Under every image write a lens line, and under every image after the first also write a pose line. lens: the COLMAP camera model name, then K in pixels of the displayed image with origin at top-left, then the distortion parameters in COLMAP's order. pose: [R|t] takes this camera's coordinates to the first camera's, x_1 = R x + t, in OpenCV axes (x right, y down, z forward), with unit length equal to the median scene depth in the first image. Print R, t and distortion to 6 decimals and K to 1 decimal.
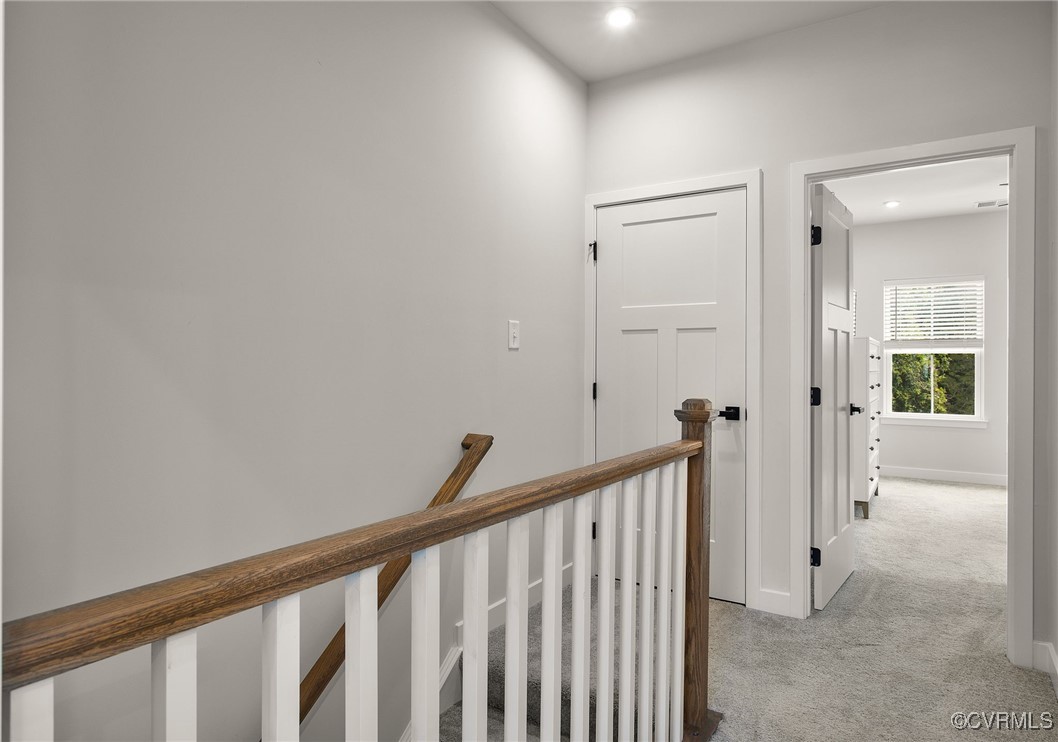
lens RADIAL K [[637.8, 0, 529.2], [0, 637.8, 366.1], [0, 0, 1]] dist [-0.001984, -0.000552]
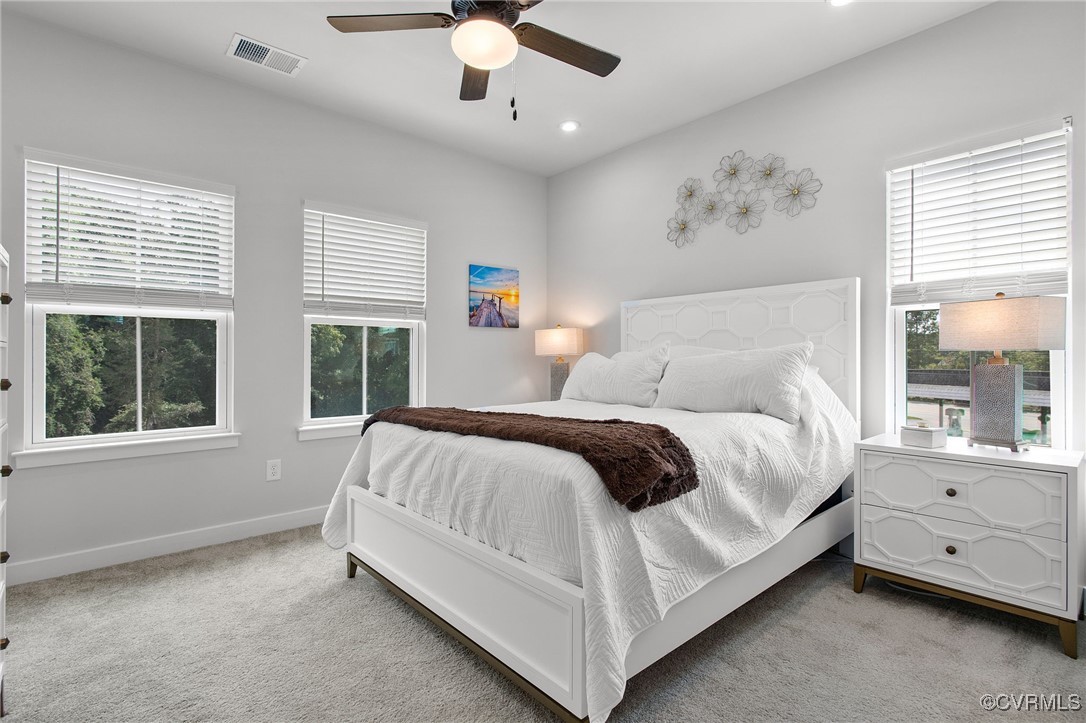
lens RADIAL K [[519.2, 0, 544.0], [0, 519.2, 356.4], [0, 0, 1]] dist [-0.002165, -0.000326]
pose [[0.273842, 0.003948, 0.961767, 0.304660], [-0.001194, 0.999992, -0.003765, 0.014348], [-0.961774, -0.000117, 0.273844, 0.545617]]
